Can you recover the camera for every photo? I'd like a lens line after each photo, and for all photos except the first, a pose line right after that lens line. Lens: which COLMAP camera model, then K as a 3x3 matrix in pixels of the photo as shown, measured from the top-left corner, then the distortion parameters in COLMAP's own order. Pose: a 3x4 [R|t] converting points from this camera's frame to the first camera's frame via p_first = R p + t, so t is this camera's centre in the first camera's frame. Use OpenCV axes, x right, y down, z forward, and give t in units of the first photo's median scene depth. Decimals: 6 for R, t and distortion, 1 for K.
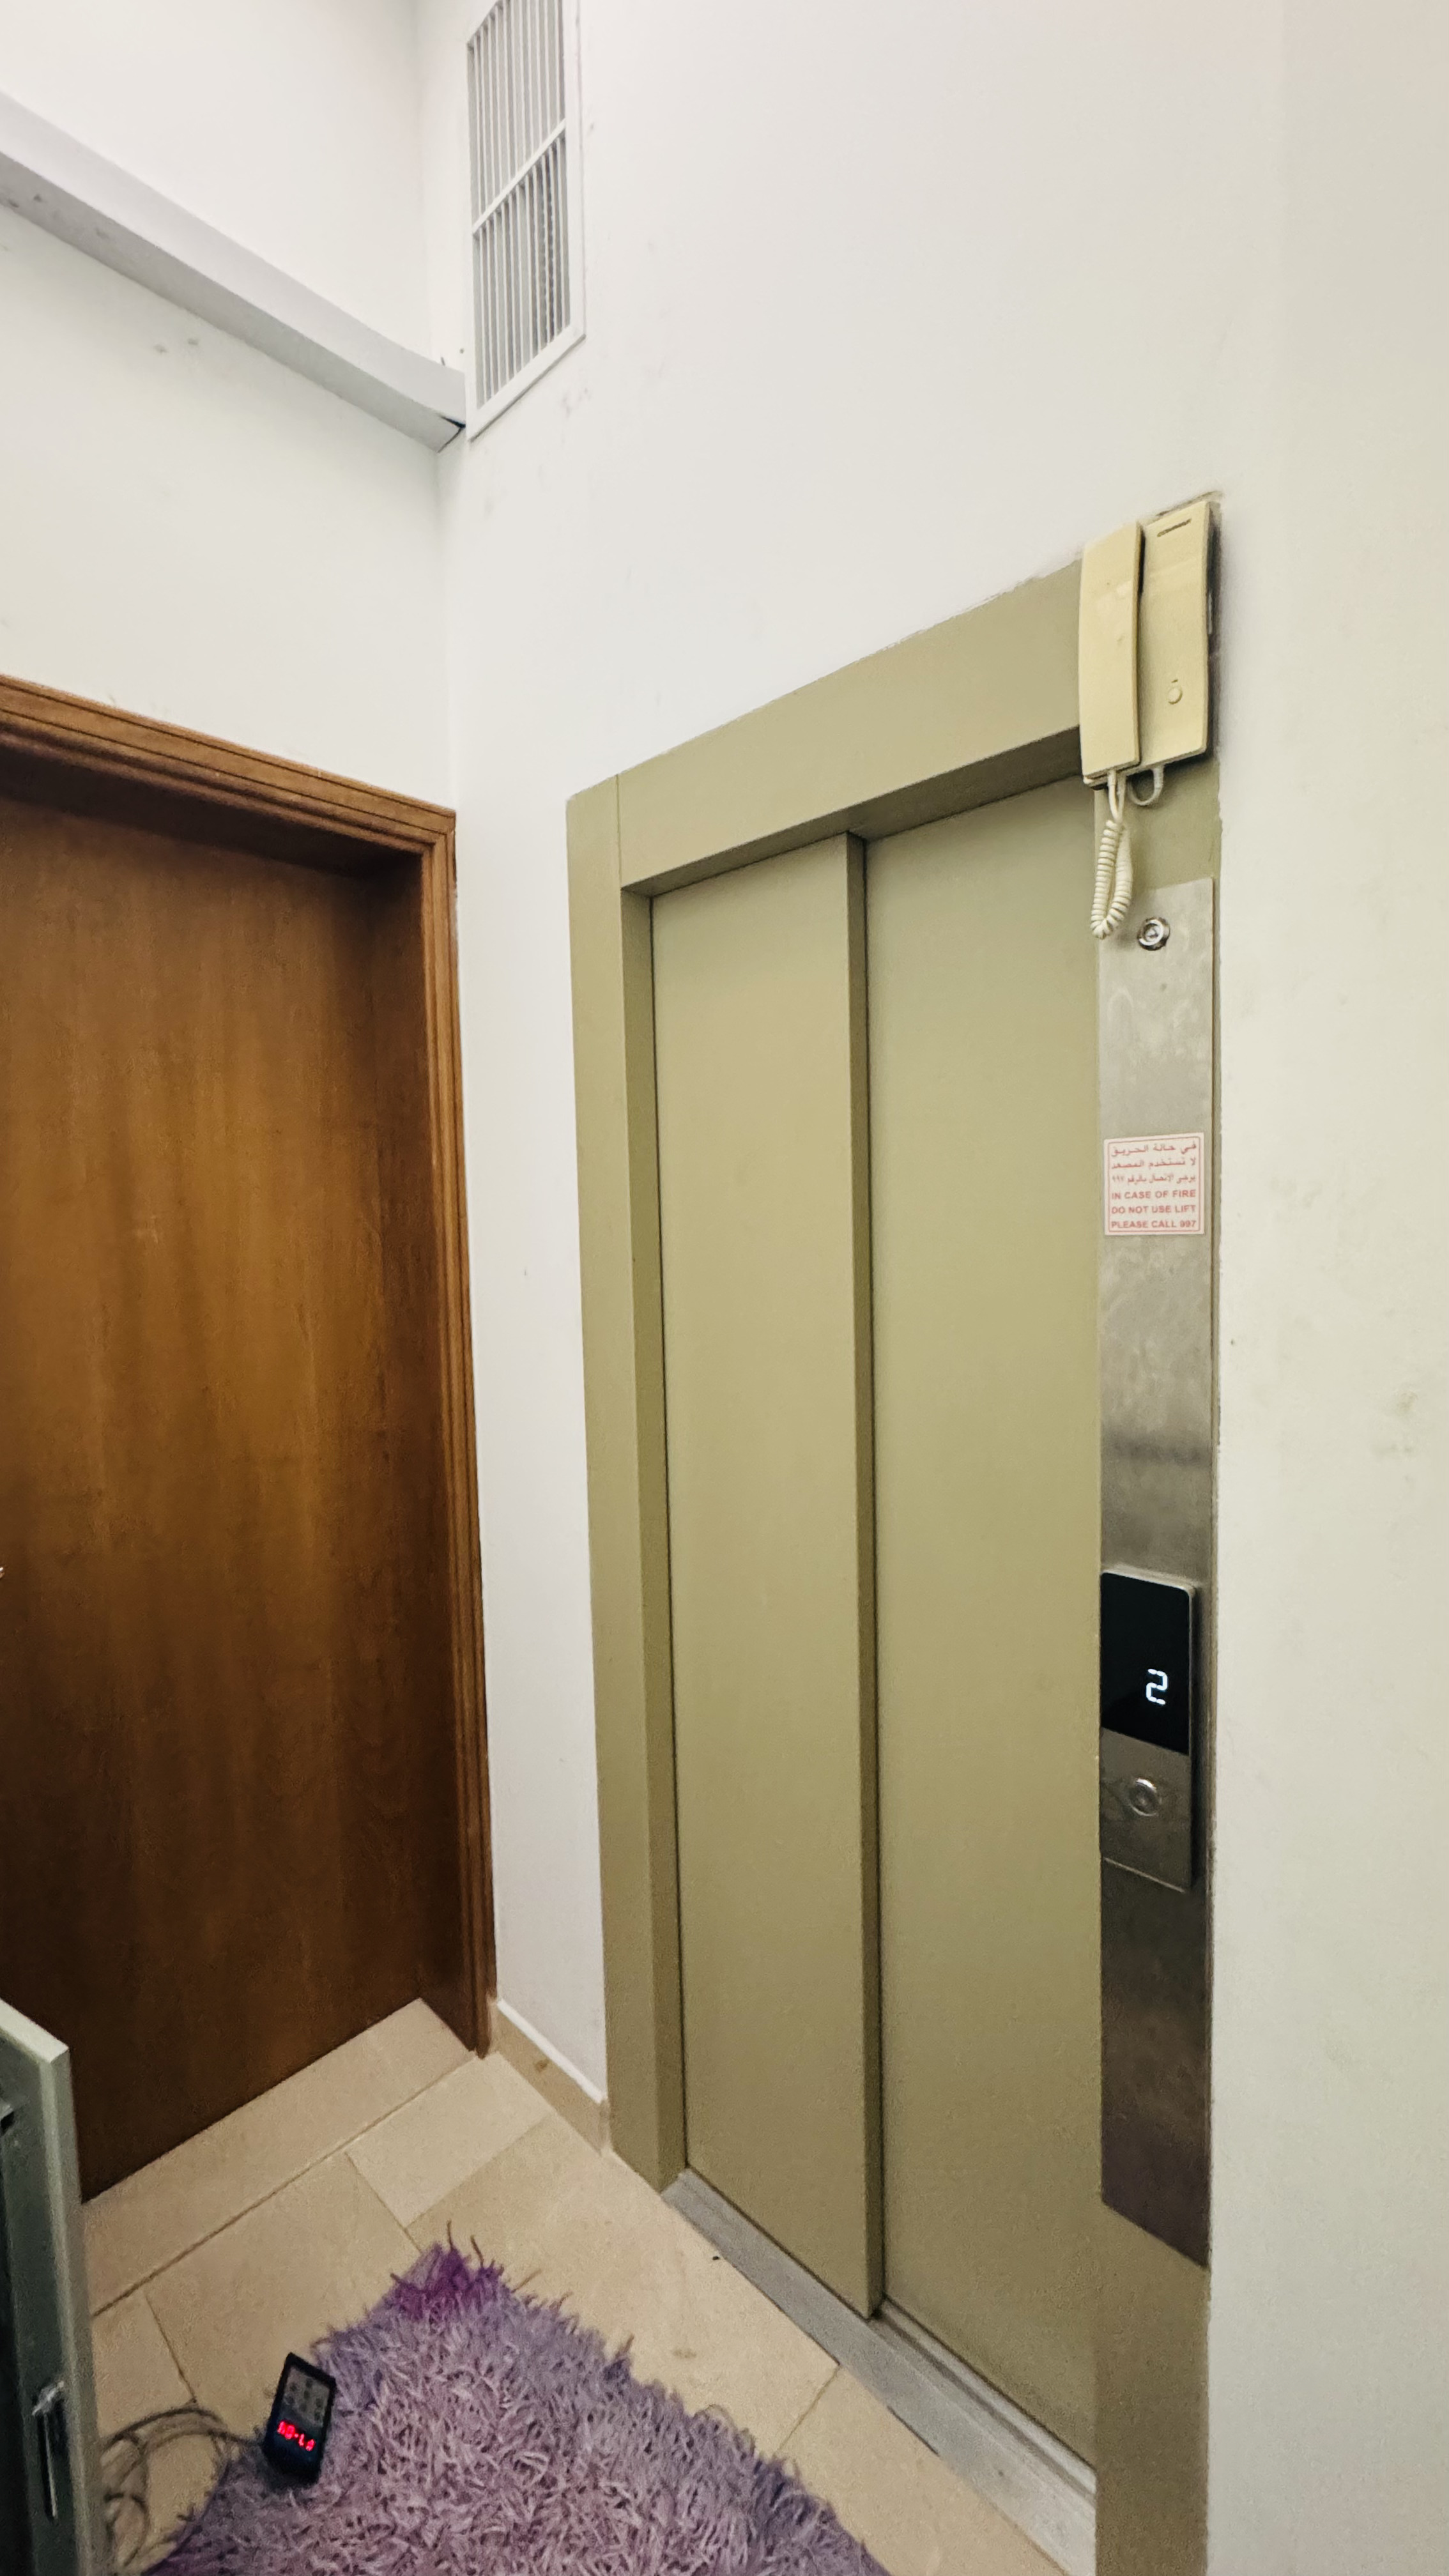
lens RADIAL K [[1032.4, 0, 724.5], [0, 1032.4, 1288.0], [0, 0, 1]] dist [-0.002799, 0.000448]
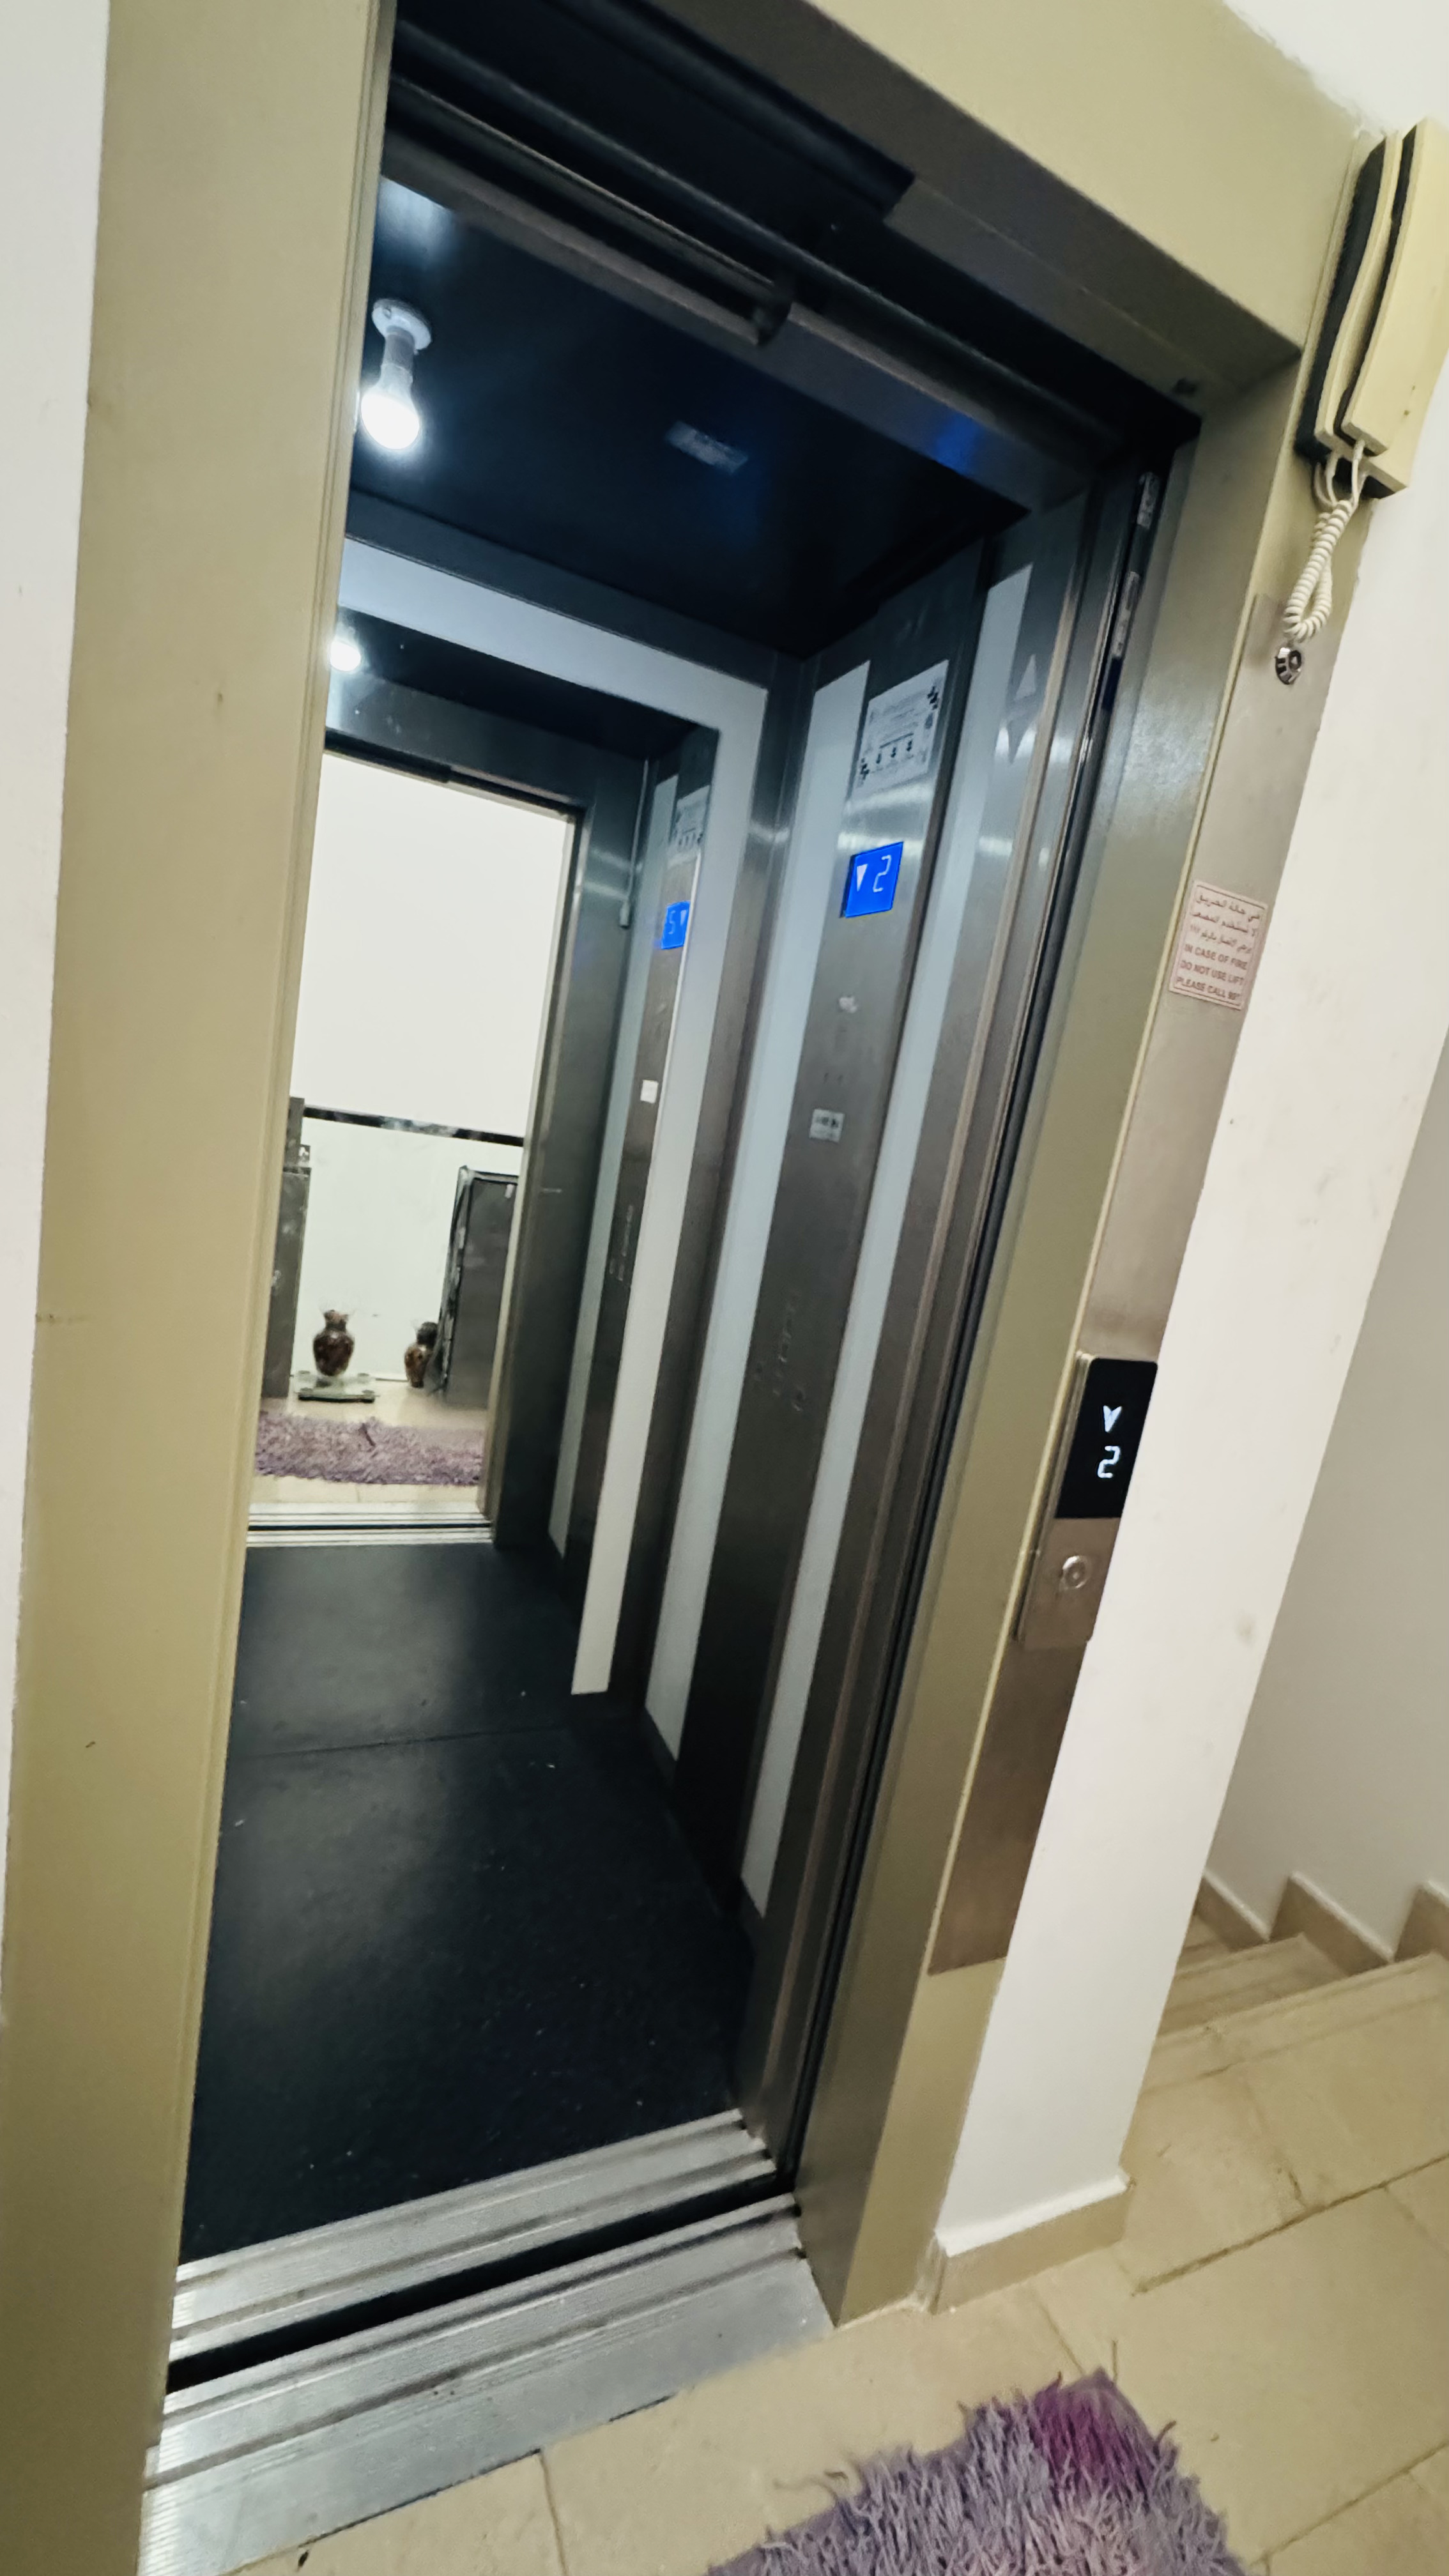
lens RADIAL K [[1032.4, 0, 724.5], [0, 1032.4, 1288.0], [0, 0, 1]] dist [-0.002799, 0.000448]
pose [[0.378264, -0.077016, 0.922488, -0.494068], [-0.118405, 0.984322, 0.130730, 0.104771], [-0.918094, -0.158678, 0.363215, 0.785929]]
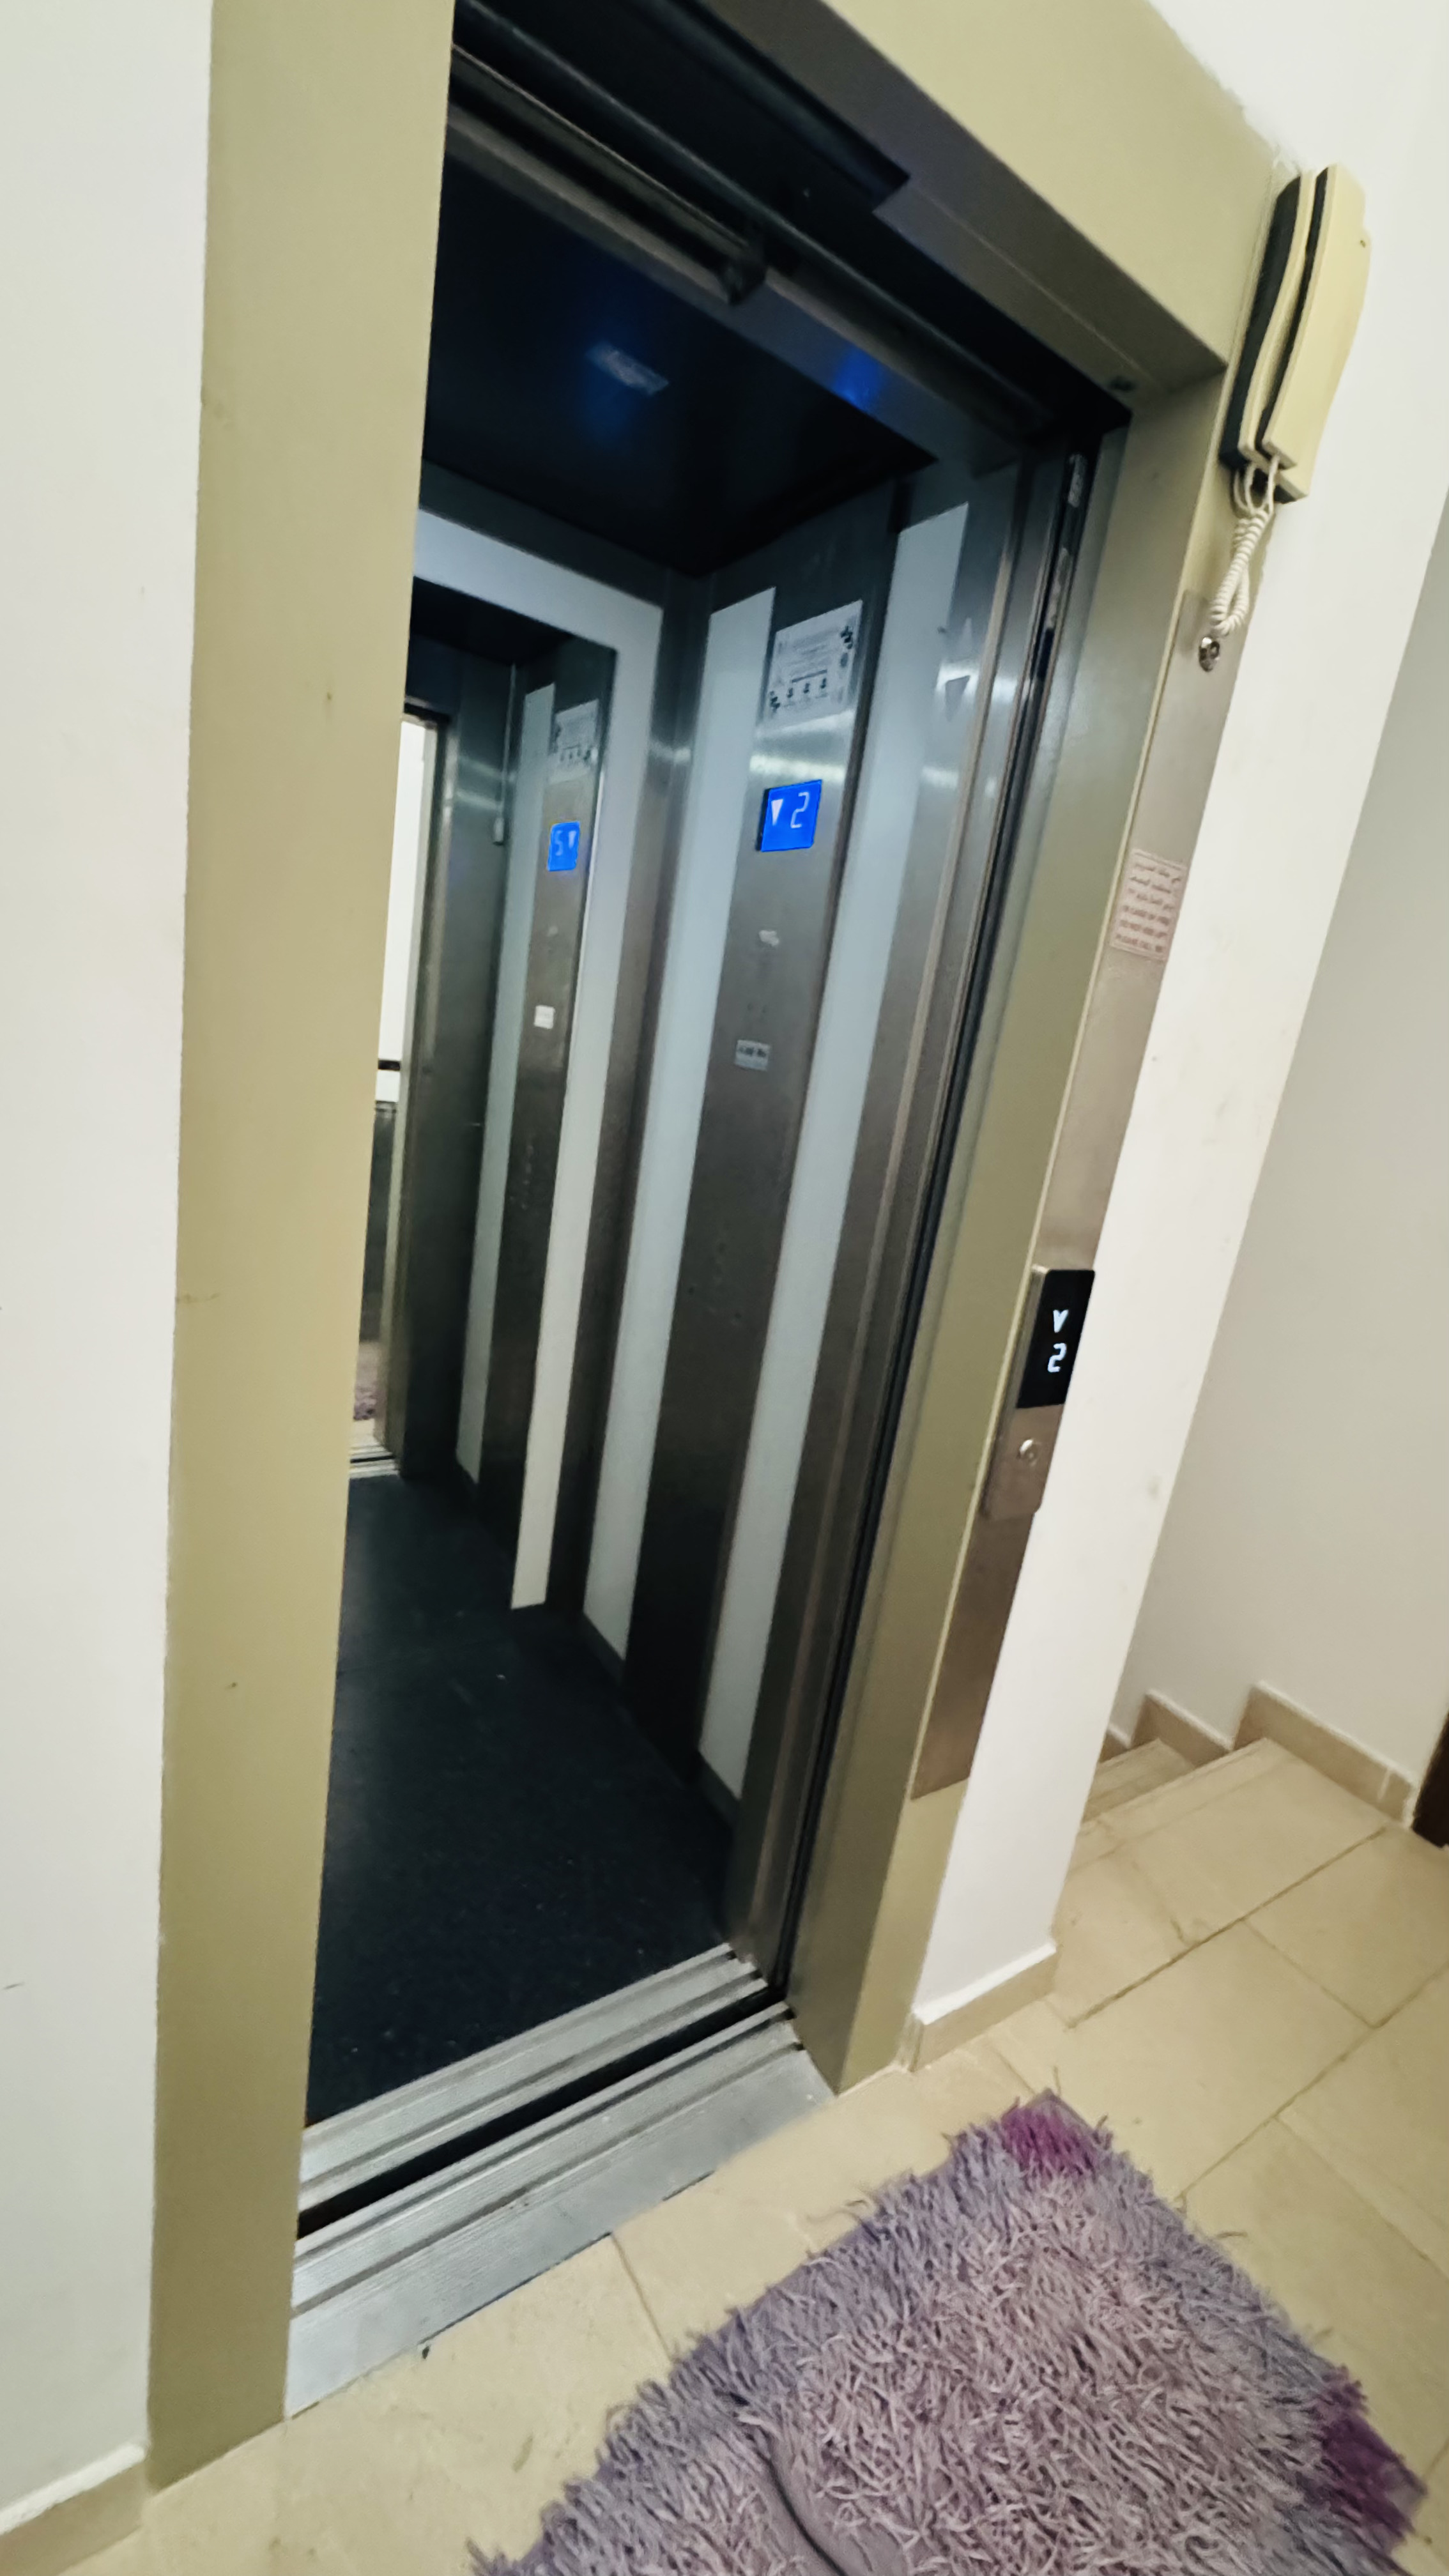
lens RADIAL K [[1032.2, 0, 728.9], [0, 1032.2, 1287.1], [0, 0, 1]] dist [-0.002111, -0.000488]
pose [[0.221947, -0.175298, 0.959172, -0.598799], [-0.092699, 0.975457, 0.199724, 0.086783], [-0.970642, -0.133242, 0.200250, 0.888650]]
